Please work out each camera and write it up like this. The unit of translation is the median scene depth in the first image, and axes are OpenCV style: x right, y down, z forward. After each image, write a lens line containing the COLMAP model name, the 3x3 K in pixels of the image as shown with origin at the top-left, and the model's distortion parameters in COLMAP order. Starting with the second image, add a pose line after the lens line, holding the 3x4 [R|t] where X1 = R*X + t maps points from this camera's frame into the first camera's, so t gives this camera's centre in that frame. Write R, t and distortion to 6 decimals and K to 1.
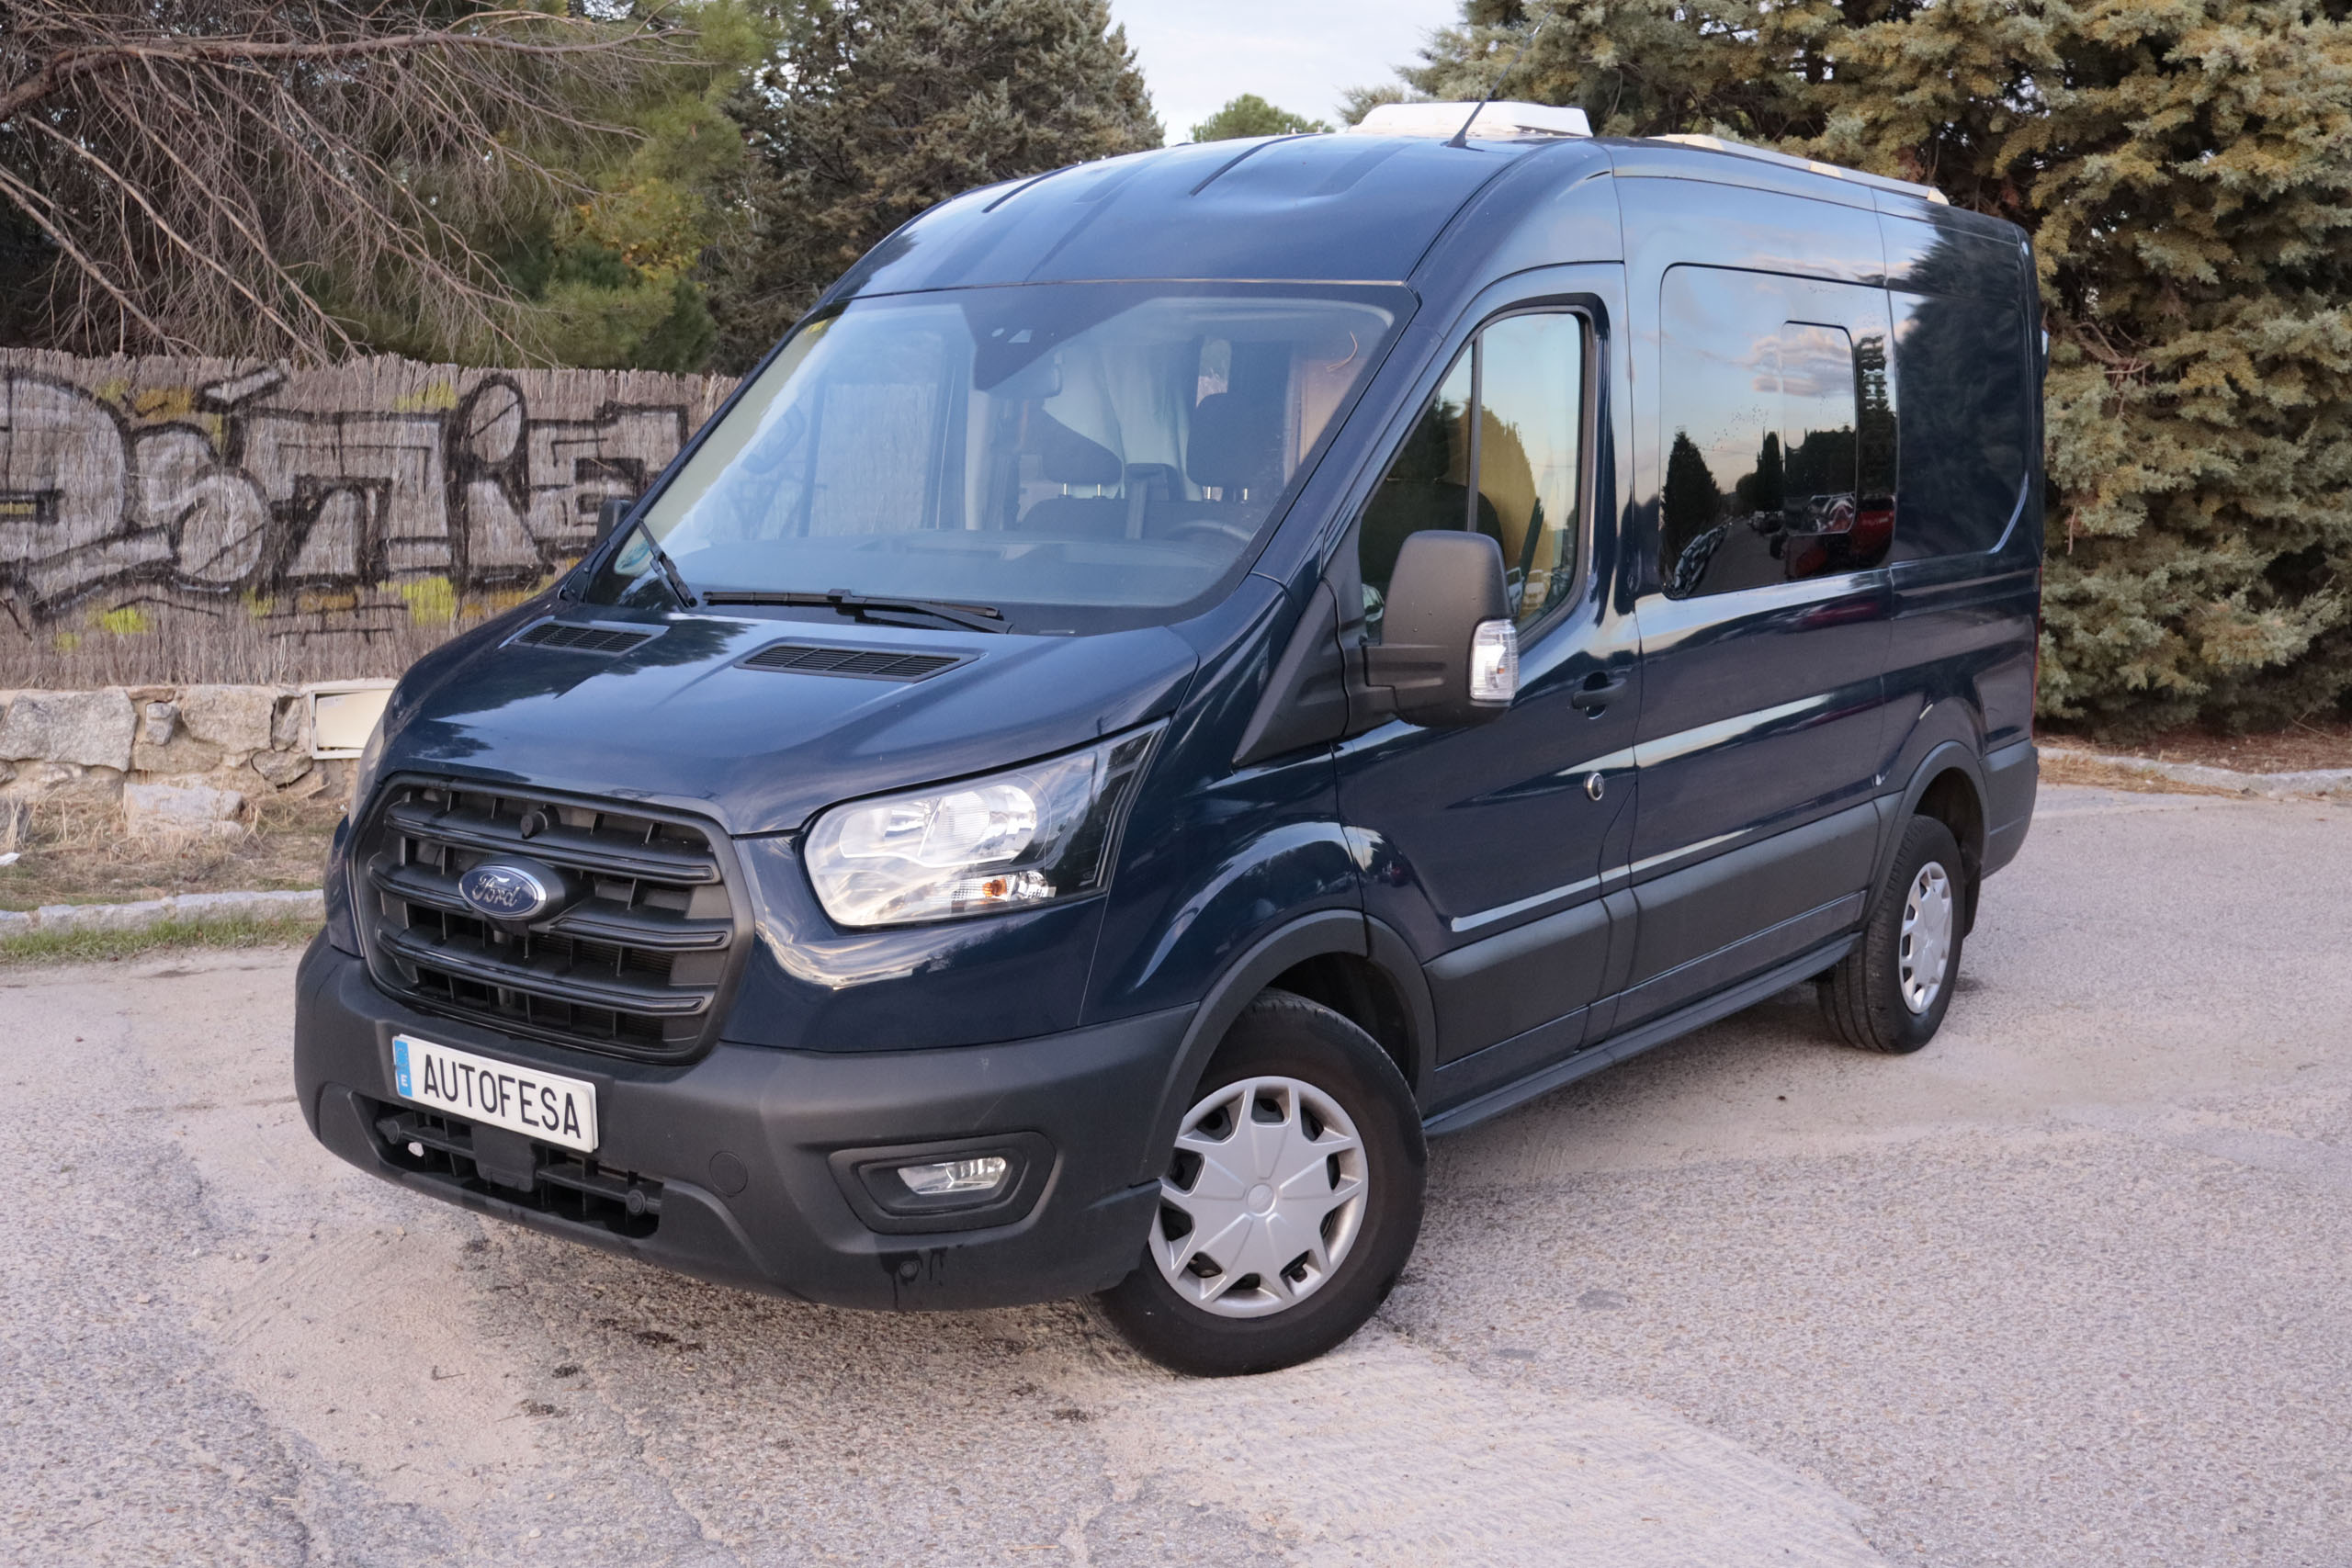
lens RADIAL K [[2473.9, 0, 1121.0], [0, 2473.9, 787.2], [0, 0, 1]] dist [-0.003798, -0.008456]
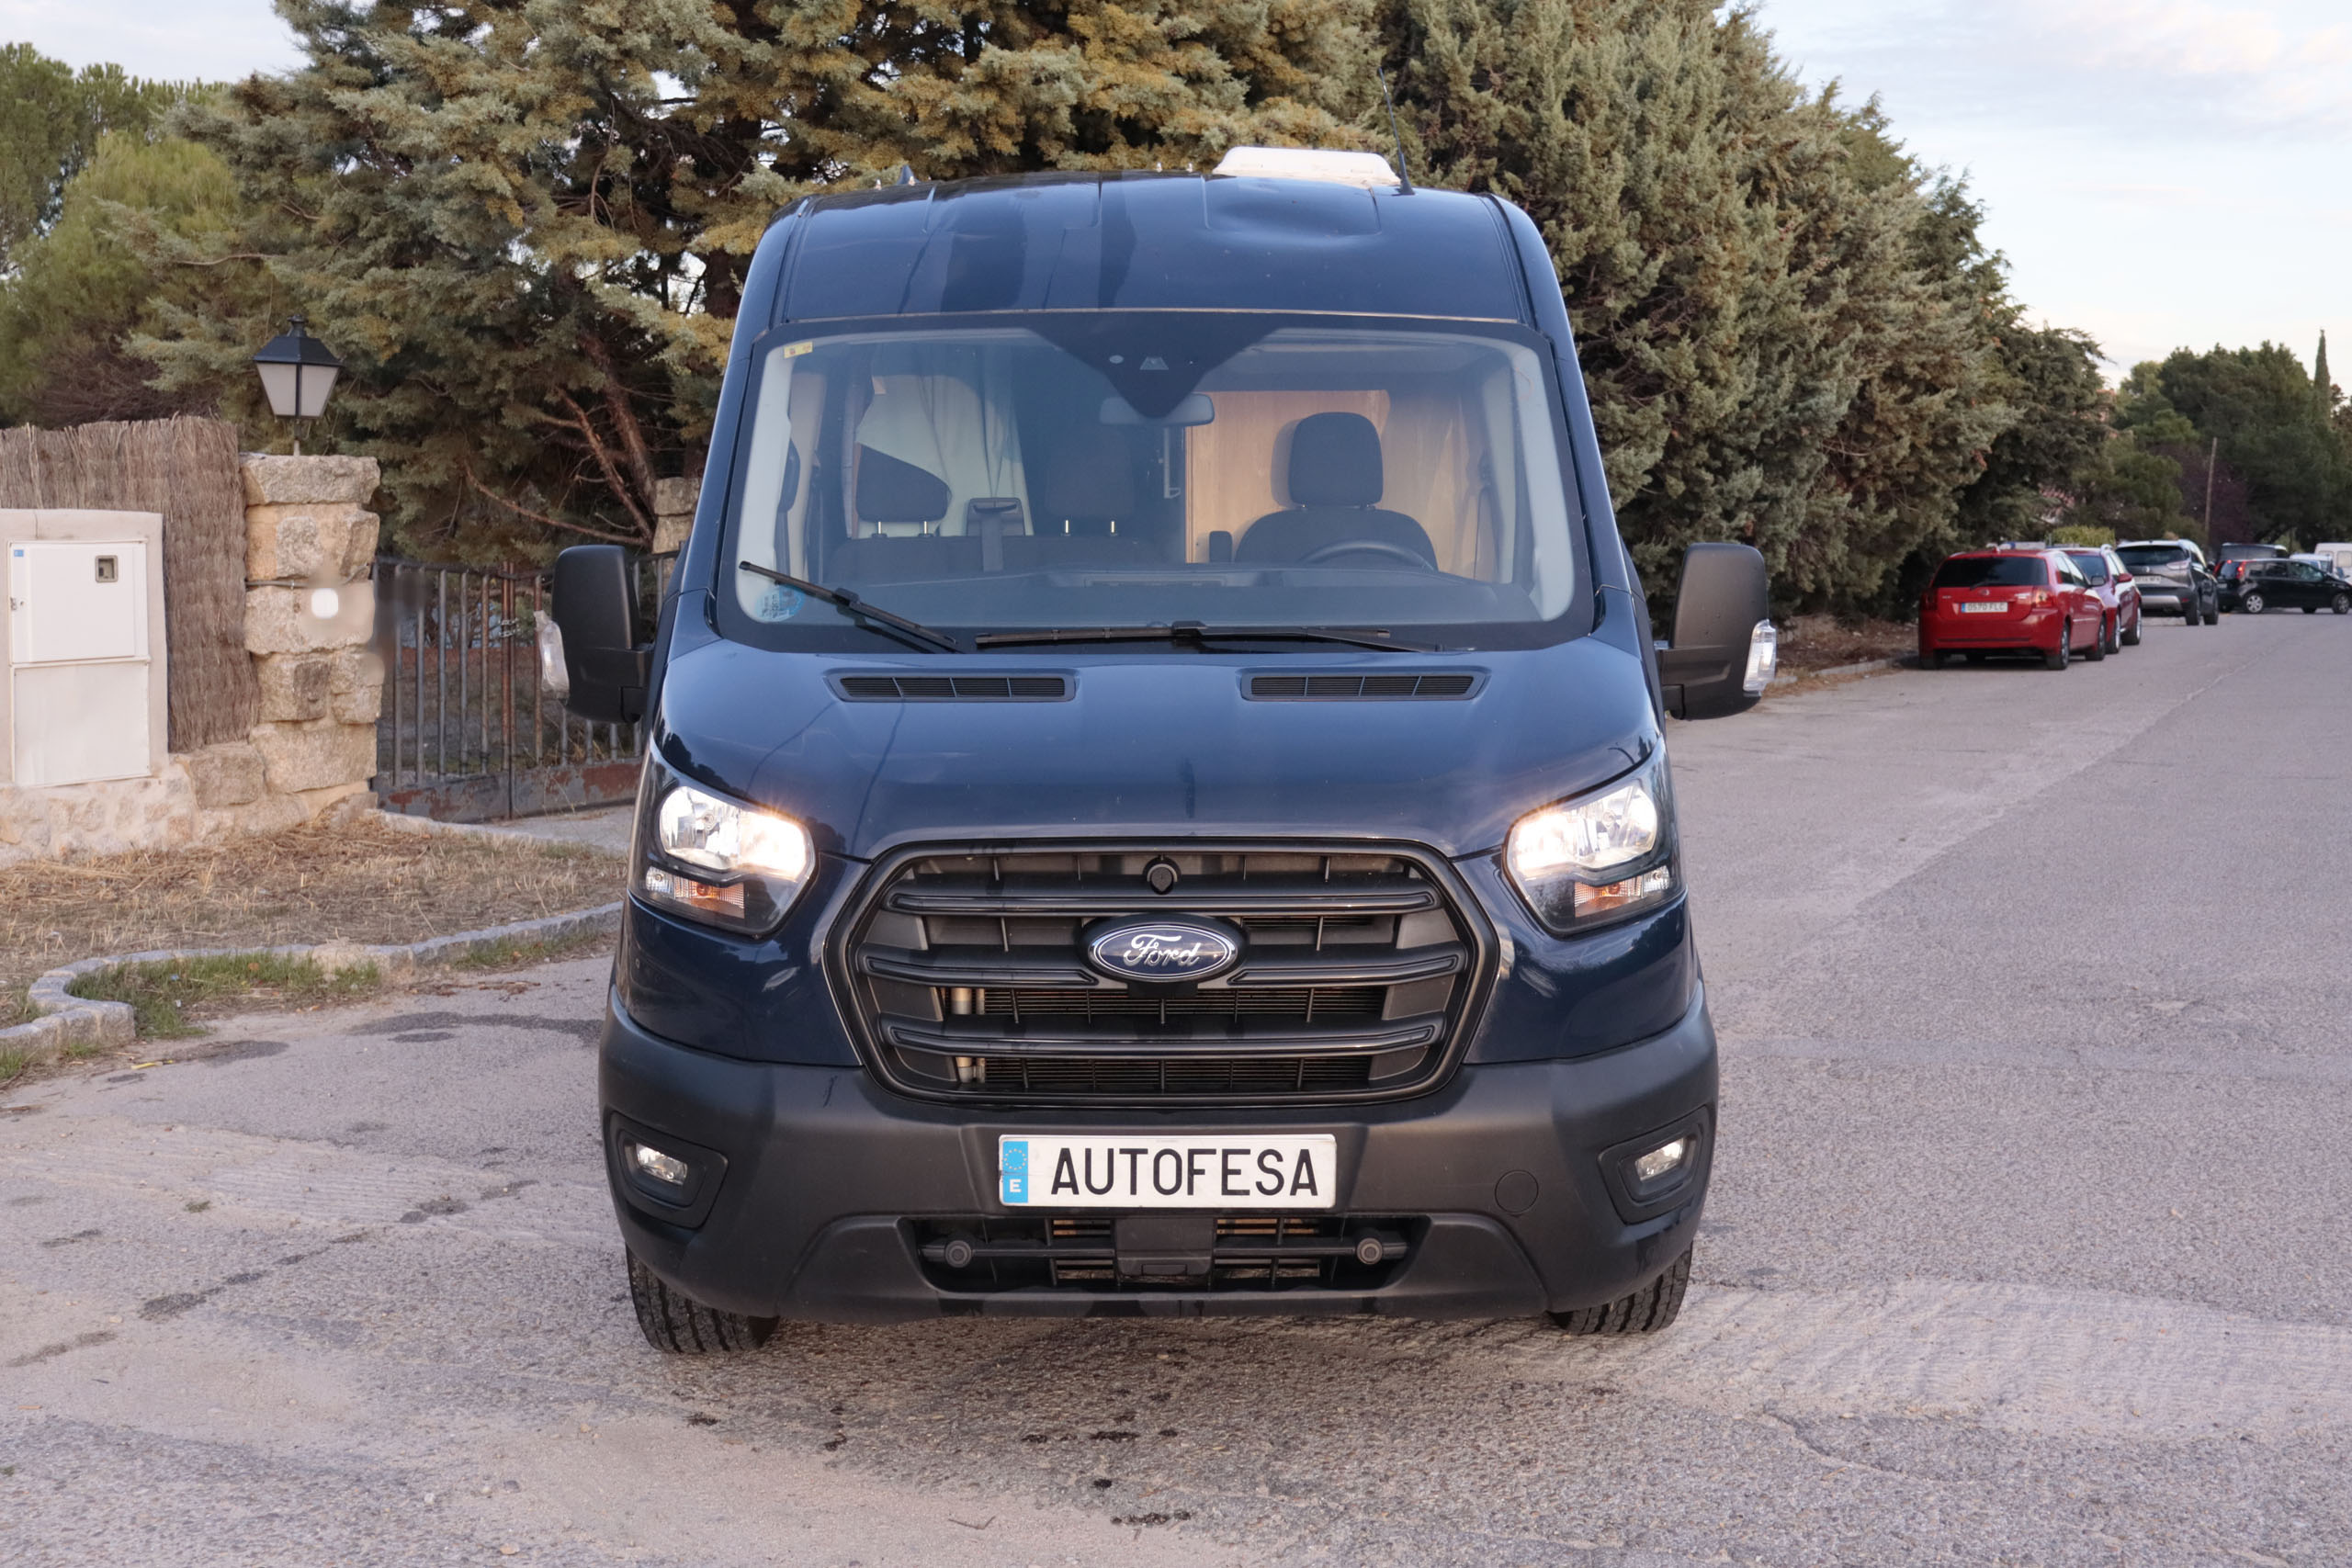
lens RADIAL K [[2711.9, 0, 1176.0], [0, 2711.9, 784.0], [0, 0, 1]] dist [-0.019197, -0.008572]
pose [[0.779625, -0.075518, 0.621677, -0.854842], [0.096749, 0.995309, -0.000426, -0.019227], [-0.618728, 0.060479, 0.783274, 0.197901]]
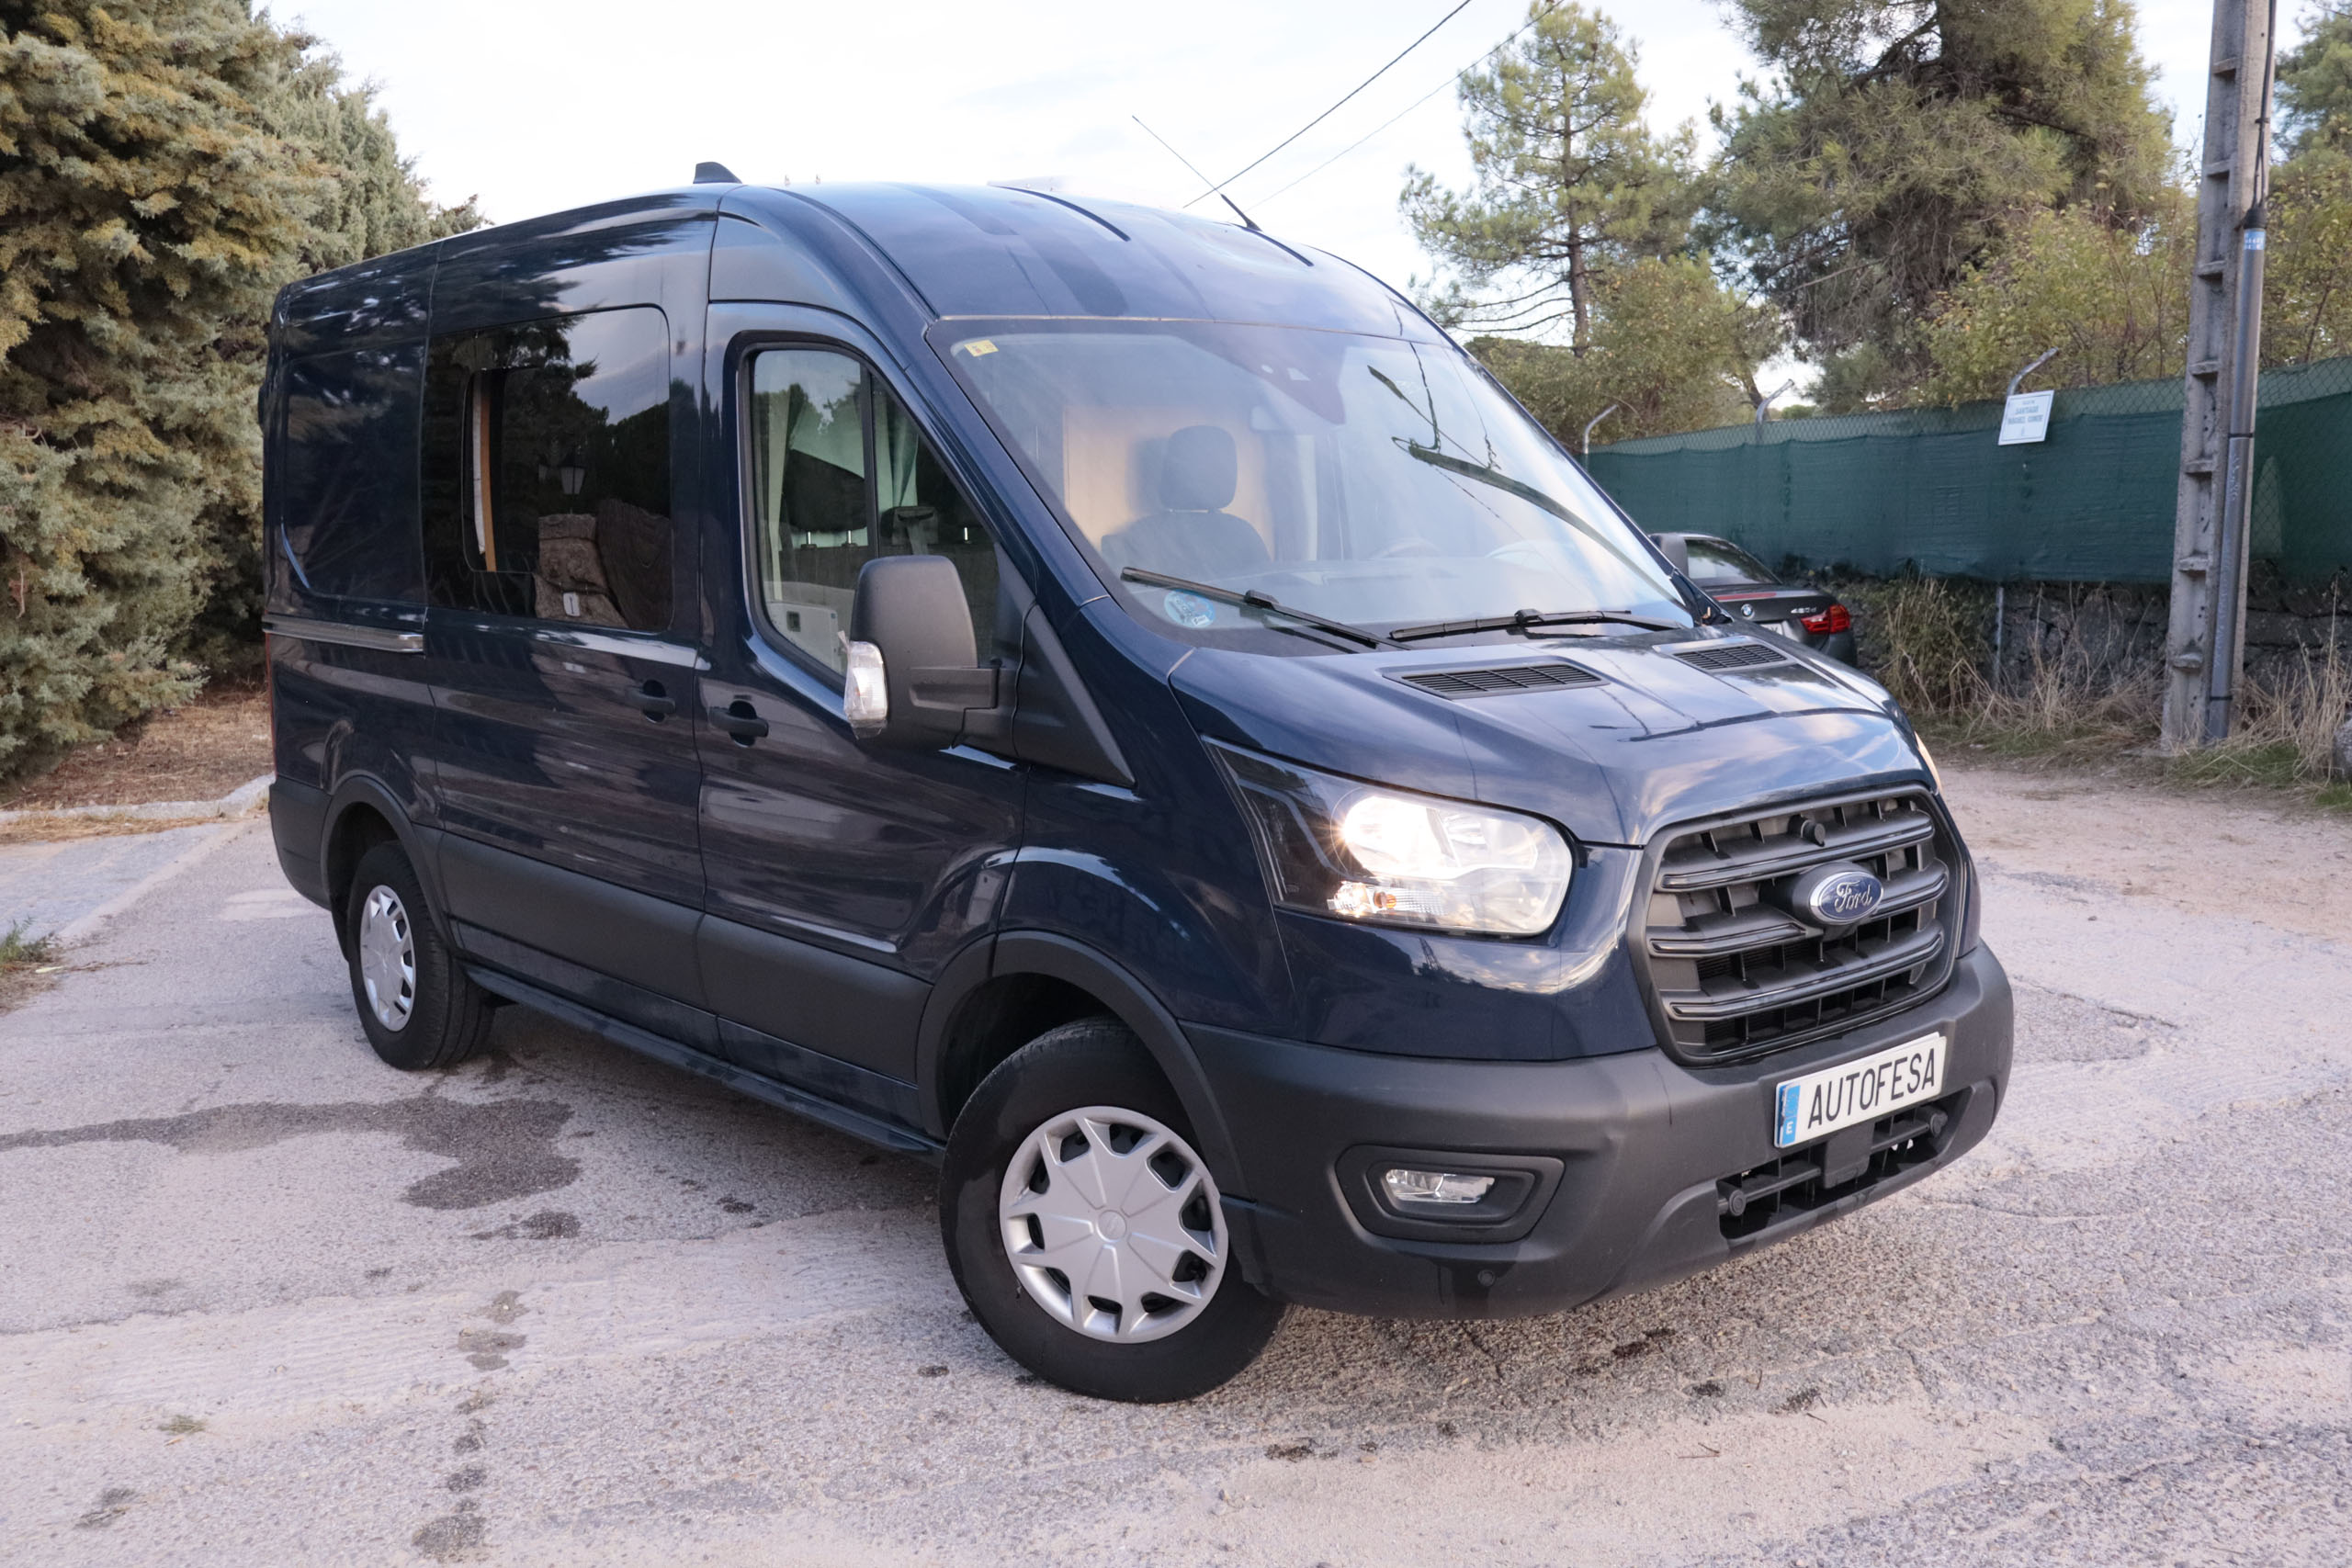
lens RADIAL K [[2154.5, 0, 1176.0], [0, 2154.5, 784.0], [0, 0, 1]] dist [0.012155, 0.002367]
pose [[0.182832, -0.137314, 0.973508, -1.154814], [0.155258, 0.981806, 0.109326, -0.144358], [-0.970808, 0.131157, 0.200825, 1.066284]]
